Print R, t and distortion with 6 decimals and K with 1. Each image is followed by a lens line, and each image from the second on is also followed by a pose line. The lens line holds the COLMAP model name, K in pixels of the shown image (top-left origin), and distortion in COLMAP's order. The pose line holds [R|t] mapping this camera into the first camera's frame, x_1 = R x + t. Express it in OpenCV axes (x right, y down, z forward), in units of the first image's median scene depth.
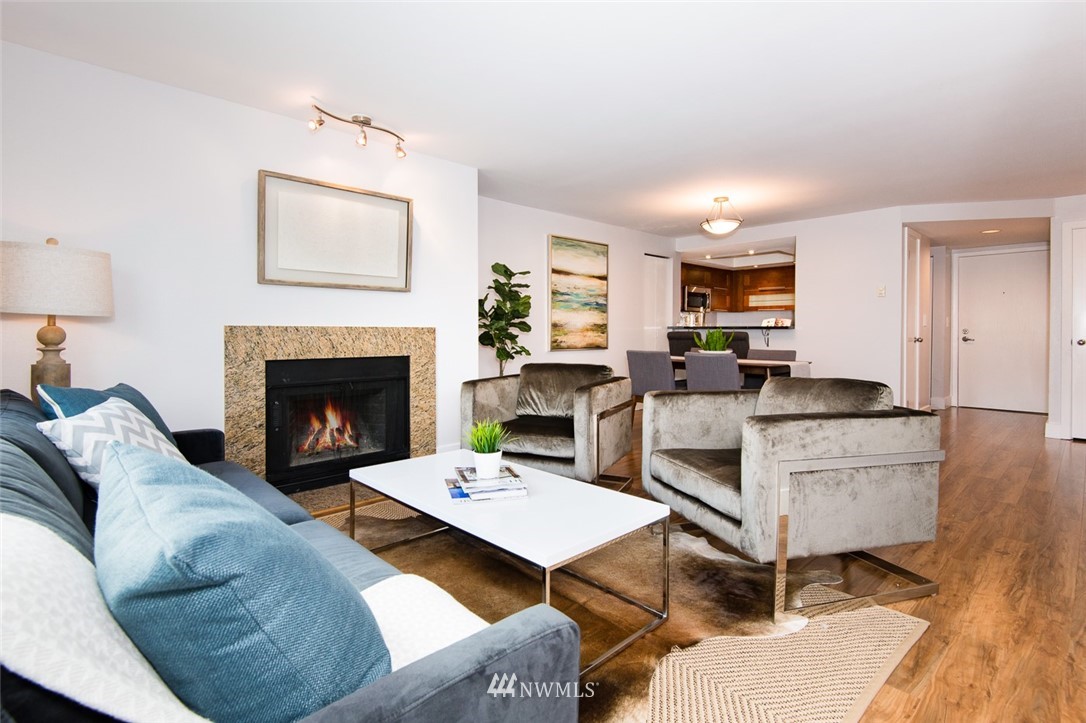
lens RADIAL K [[516.6, 0, 527.7], [0, 516.6, 337.1], [0, 0, 1]] dist [-0.012705, -0.000076]
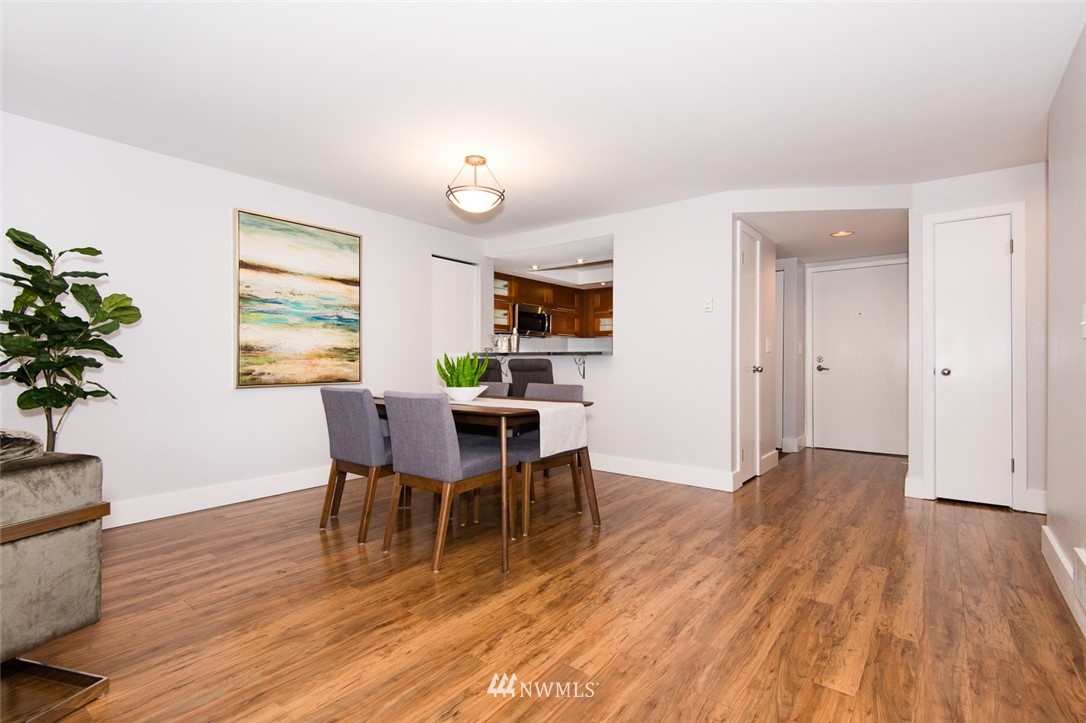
lens RADIAL K [[509.1, 0, 543.0], [0, 509.1, 361.5], [0, 0, 1]] dist [0.037241, -0.019449]
pose [[0.983680, 0.000056, 0.179925, 0.288262], [0.001926, 0.999939, -0.010841, 0.001376], [-0.179915, 0.011011, 0.983621, 0.280710]]
